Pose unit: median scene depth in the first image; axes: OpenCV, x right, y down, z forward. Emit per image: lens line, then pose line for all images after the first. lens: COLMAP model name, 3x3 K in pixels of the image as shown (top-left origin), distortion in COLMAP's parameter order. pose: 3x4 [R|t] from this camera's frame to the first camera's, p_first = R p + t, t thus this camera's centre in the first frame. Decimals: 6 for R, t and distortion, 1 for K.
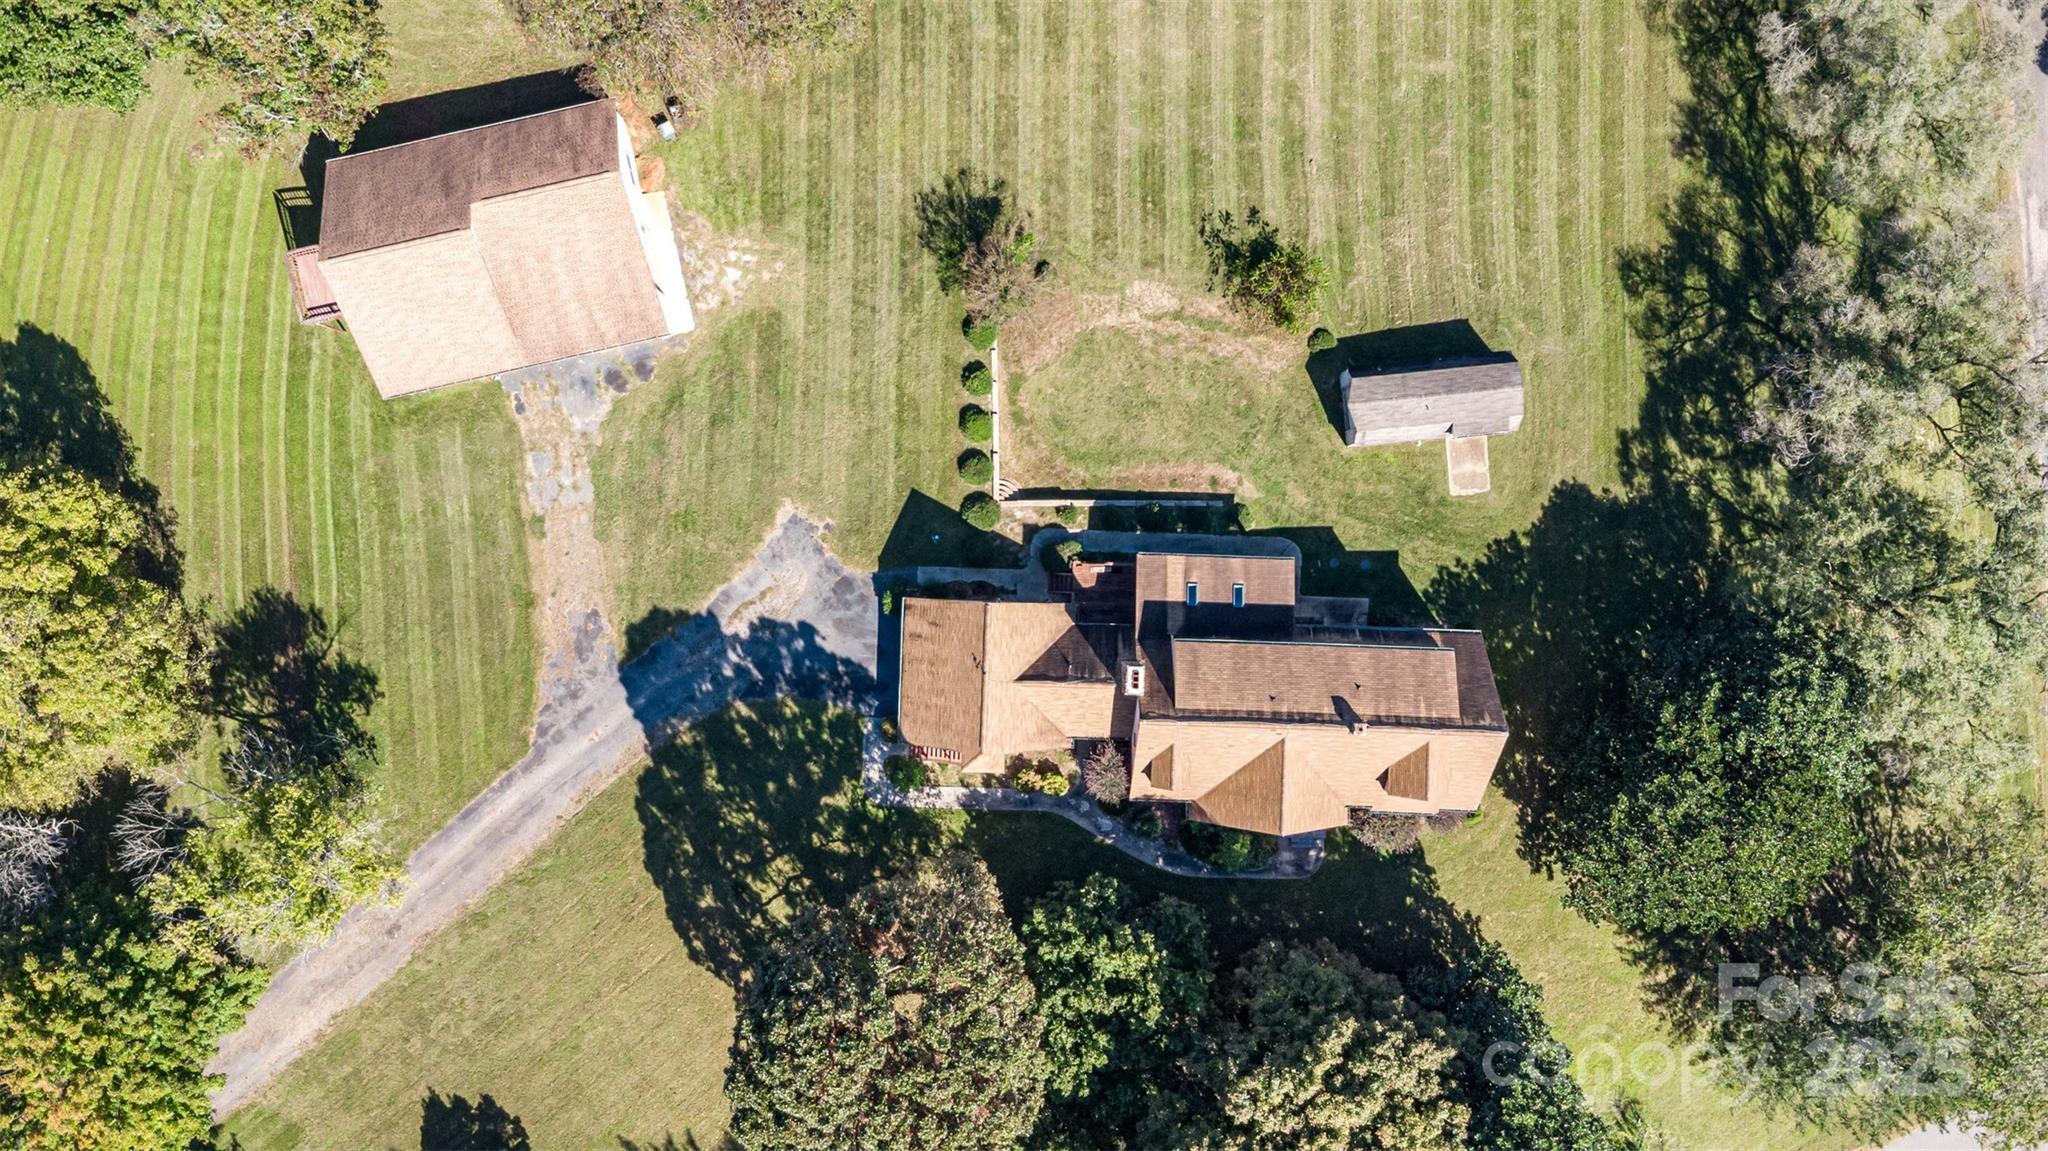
lens RADIAL K [[1457.5, 0, 1024.0], [0, 1457.5, 575.5], [0, 0, 1]] dist [-0.004737, -0.000630]
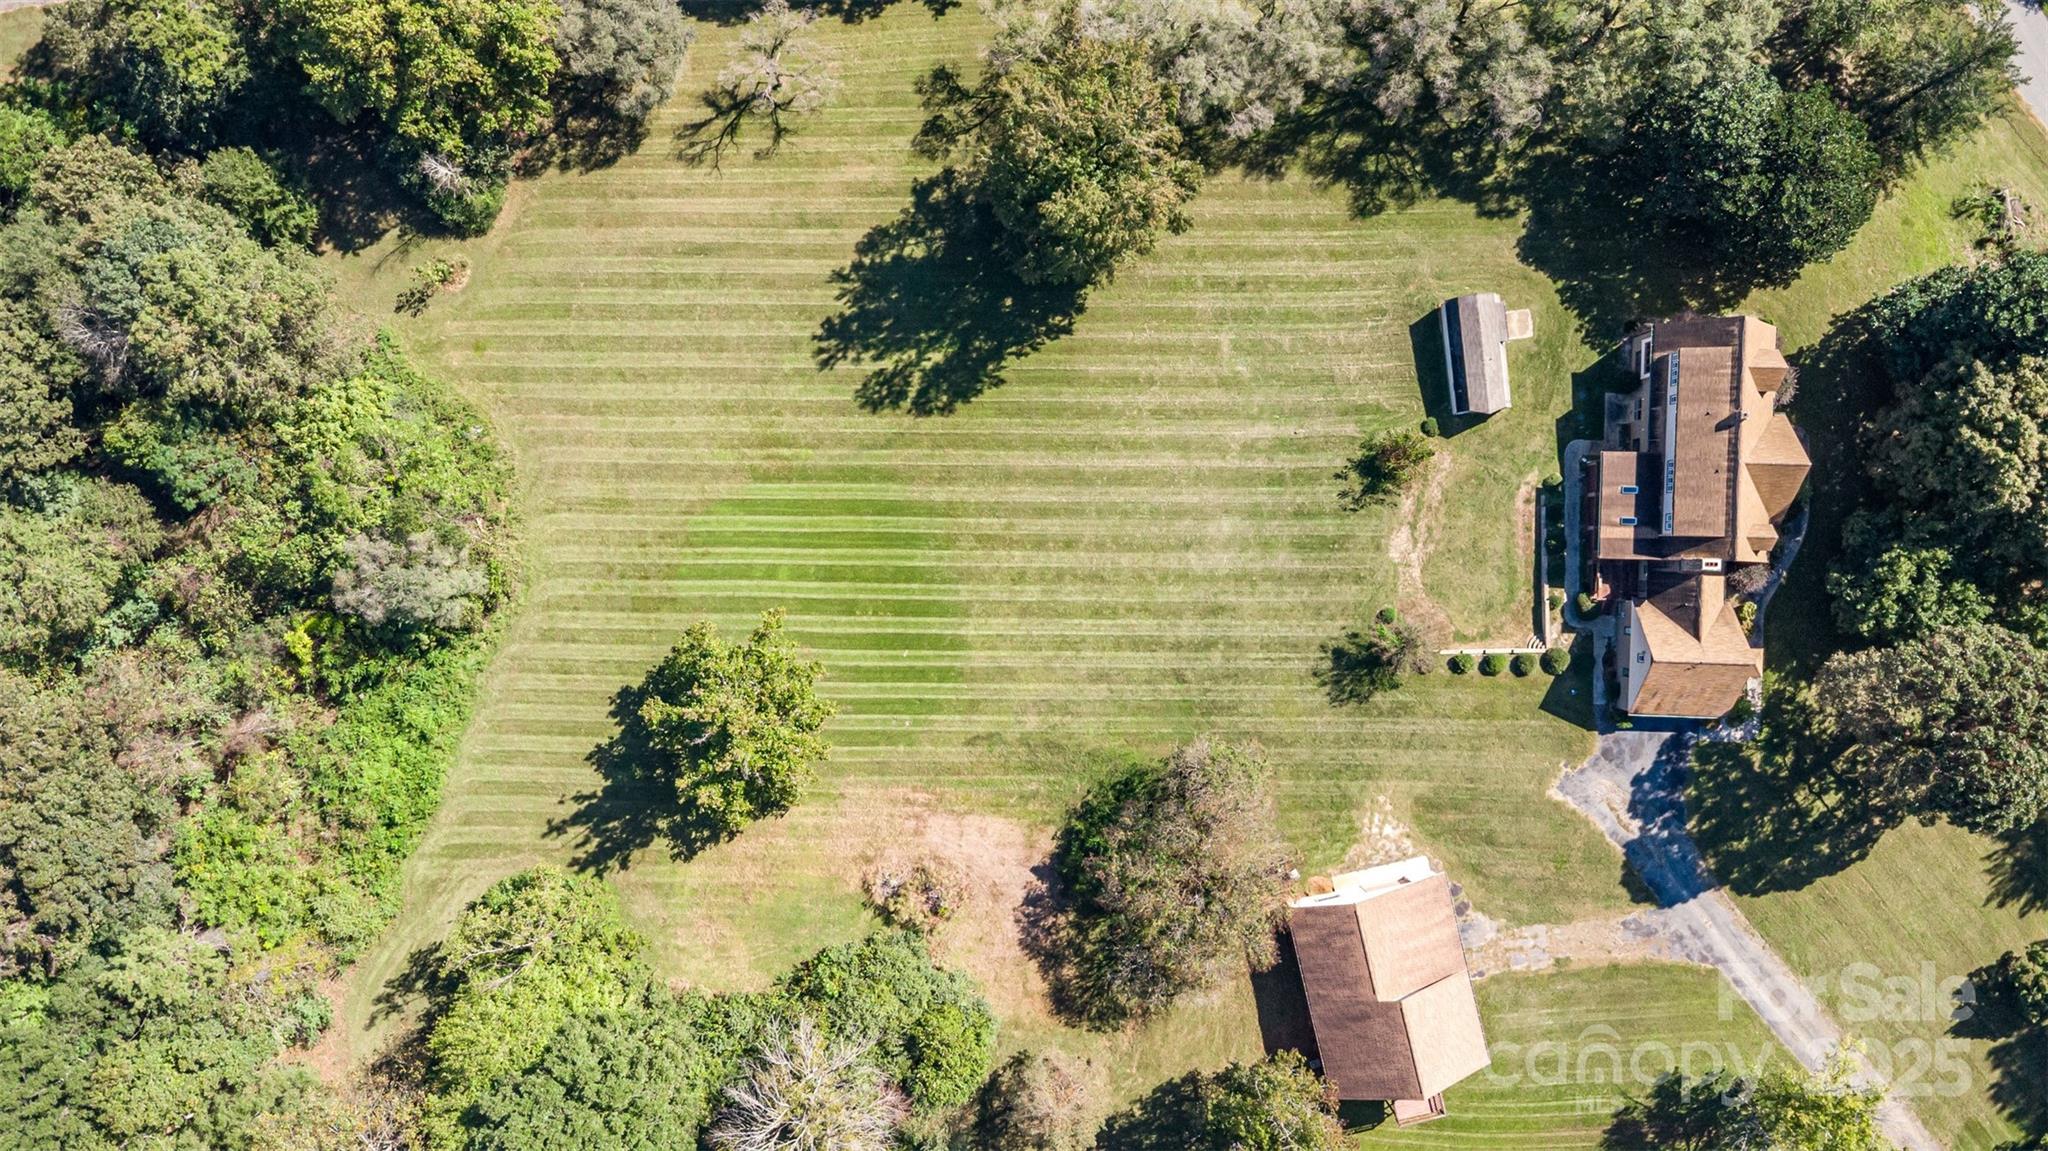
lens RADIAL K [[1393.3, 0, 1030.2], [0, 1393.3, 587.0], [0, 0, 1]] dist [0.003832, -0.045405]
pose [[-0.003533, -0.999885, -0.014734, 0.068688], [0.999229, -0.002954, -0.039155, -0.519850], [0.039107, -0.014861, 0.999124, -0.422739]]
